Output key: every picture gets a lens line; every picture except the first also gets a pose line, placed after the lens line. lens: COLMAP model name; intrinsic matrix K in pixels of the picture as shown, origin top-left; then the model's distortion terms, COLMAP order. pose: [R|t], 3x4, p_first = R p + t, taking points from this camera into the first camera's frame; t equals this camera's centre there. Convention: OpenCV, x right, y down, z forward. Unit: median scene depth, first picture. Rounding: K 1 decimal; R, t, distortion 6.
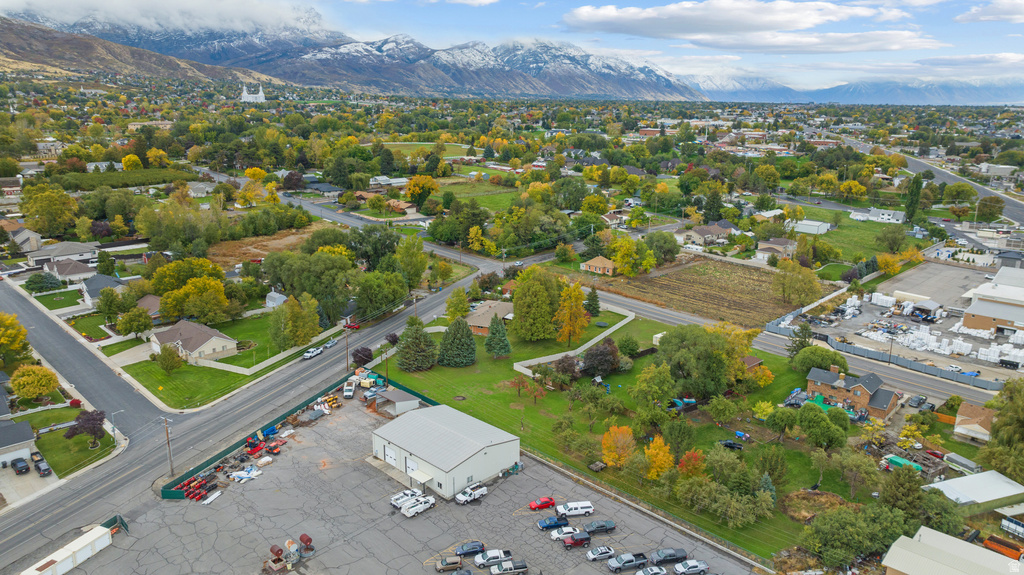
lens RADIAL K [[725.0, 0, 512.0], [0, 725.0, 287.5], [0, 0, 1]] dist [-0.067853, 0.093541]
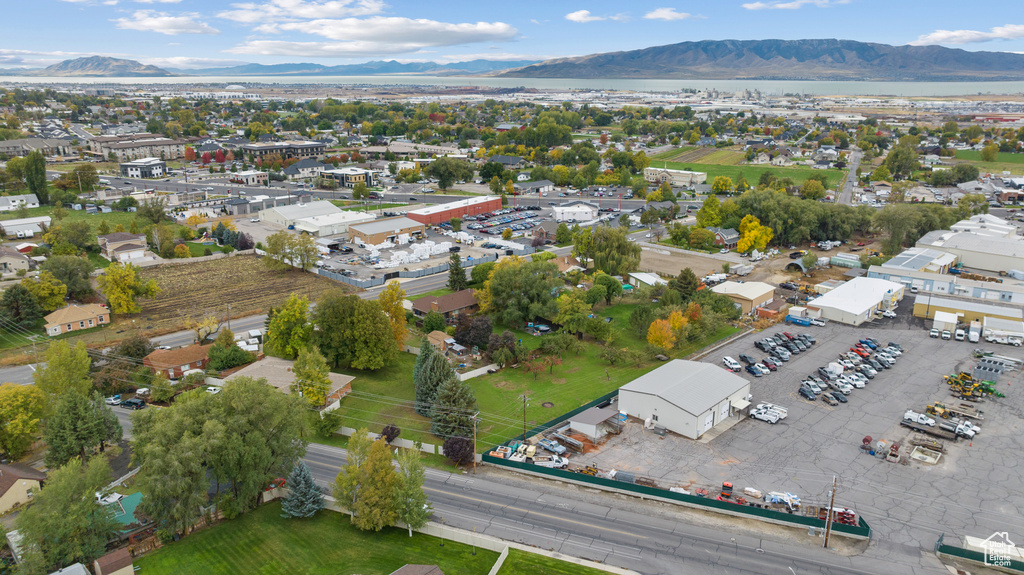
lens RADIAL K [[722.0, 0, 513.3], [0, 722.0, 285.5], [0, 0, 1]] dist [-0.038679, 0.043368]
pose [[-0.007557, -0.289044, 0.957286, -0.793271], [0.249985, 0.926370, 0.281683, -0.223482], [-0.968220, 0.241436, 0.065256, 0.833865]]
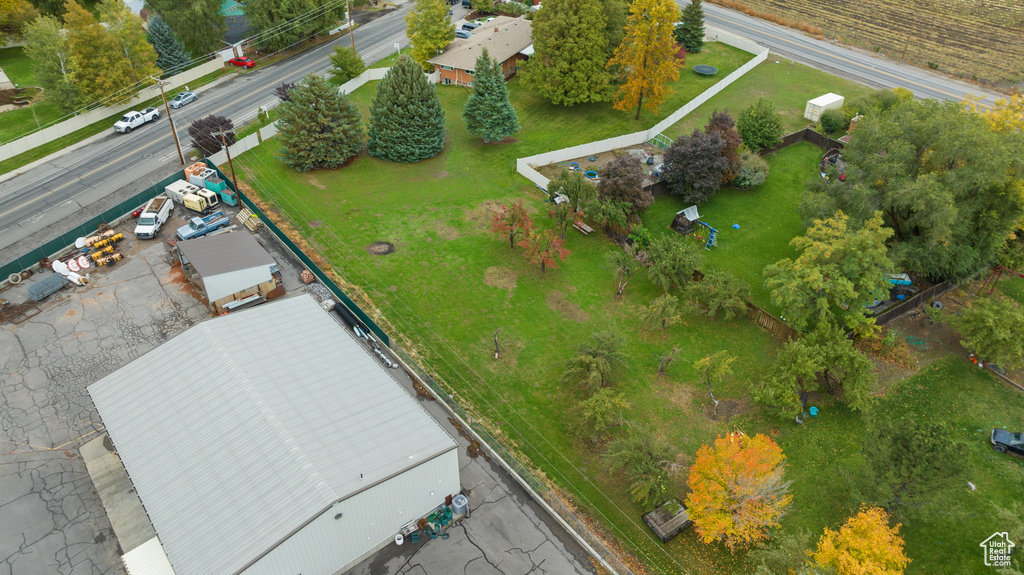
lens RADIAL K [[722.0, 0, 513.3], [0, 722.0, 285.5], [0, 0, 1]] dist [-0.038679, 0.043368]
pose [[0.994016, 0.059674, -0.091492, 0.047867], [-0.020745, 0.925475, 0.378240, 0.000232], [0.107245, -0.374079, 0.921175, 0.508734]]
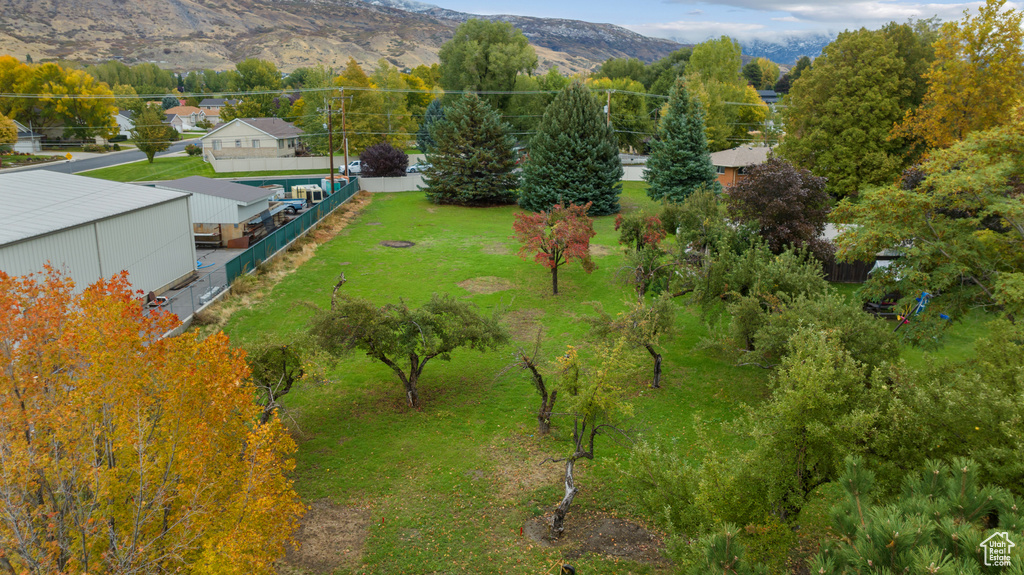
lens RADIAL K [[725.0, 0, 512.0], [0, 725.0, 287.5], [0, 0, 1]] dist [-0.067853, 0.093541]
pose [[0.711699, 0.161914, -0.683570, 0.170169], [-0.175297, 0.983226, 0.050382, 0.129913], [0.680261, 0.083971, 0.728144, 0.701726]]
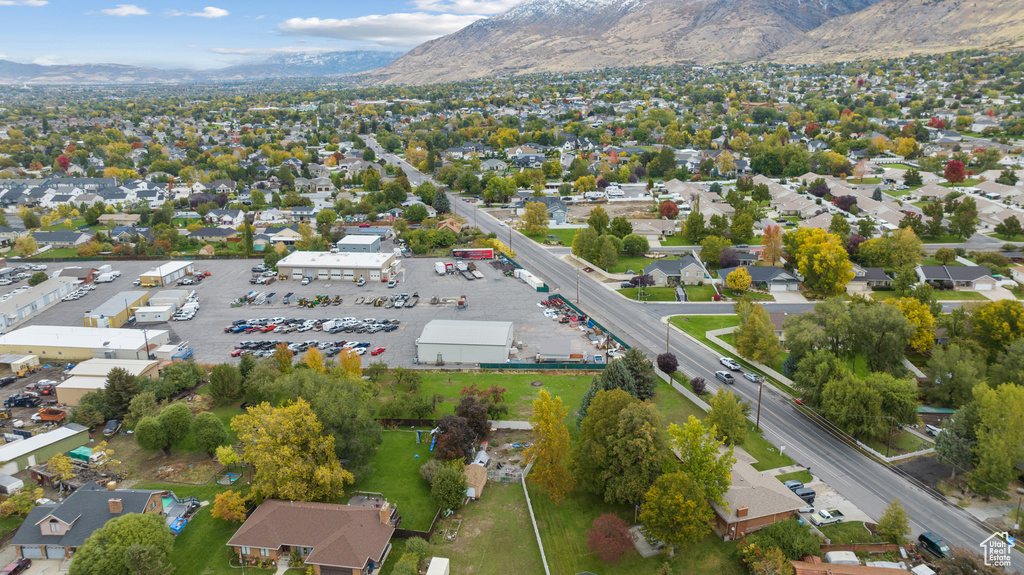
lens RADIAL K [[722.0, 0, 513.3], [0, 722.0, 285.5], [0, 0, 1]] dist [-0.038679, 0.043368]
pose [[-0.779181, 0.166603, -0.604252, 0.472302], [-0.159801, 0.879371, 0.448520, -0.361703], [0.606087, 0.446038, -0.658565, 1.390934]]
